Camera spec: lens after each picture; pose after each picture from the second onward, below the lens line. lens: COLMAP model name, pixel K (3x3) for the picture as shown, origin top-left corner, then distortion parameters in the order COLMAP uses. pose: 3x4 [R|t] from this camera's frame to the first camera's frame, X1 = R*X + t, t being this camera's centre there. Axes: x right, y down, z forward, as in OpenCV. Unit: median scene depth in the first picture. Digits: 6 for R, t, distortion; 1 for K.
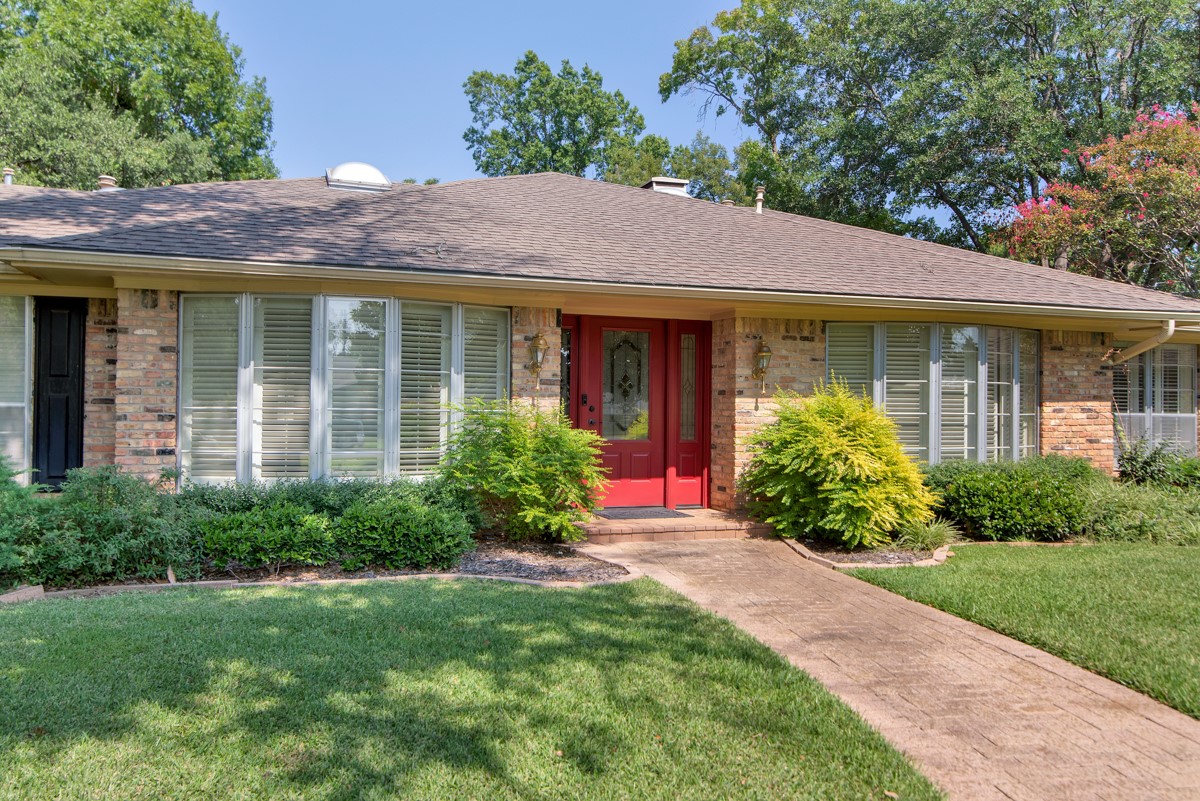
lens RADIAL K [[1013.2, 0, 599.5], [0, 1013.2, 382.8], [0, 0, 1]] dist [-0.000030, -0.001926]
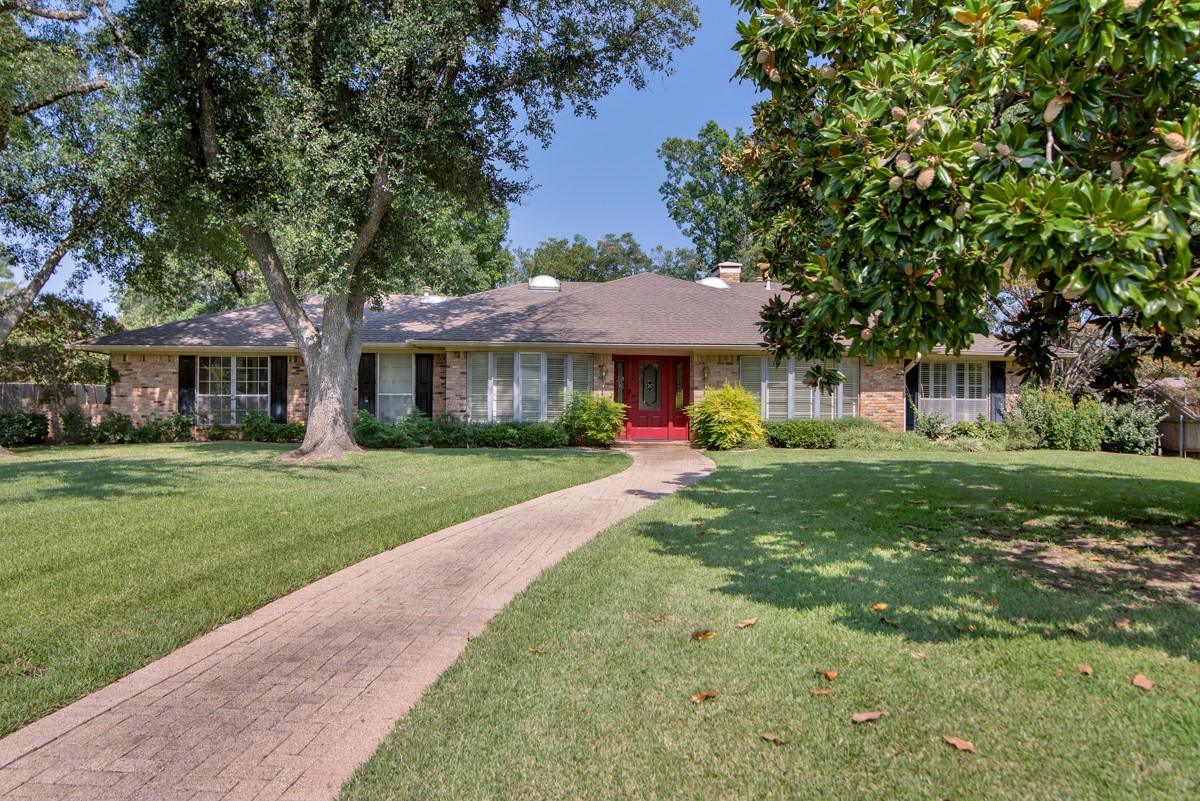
lens RADIAL K [[929.3, 0, 600.0], [0, 929.3, 400.5], [0, 0, 1]] dist [-0.177638, 0.000156]
pose [[0.974654, -0.005176, -0.223657, 0.441426], [0.008554, 0.999864, 0.014134, 0.007239], [0.223553, -0.015689, 0.974565, -1.216292]]
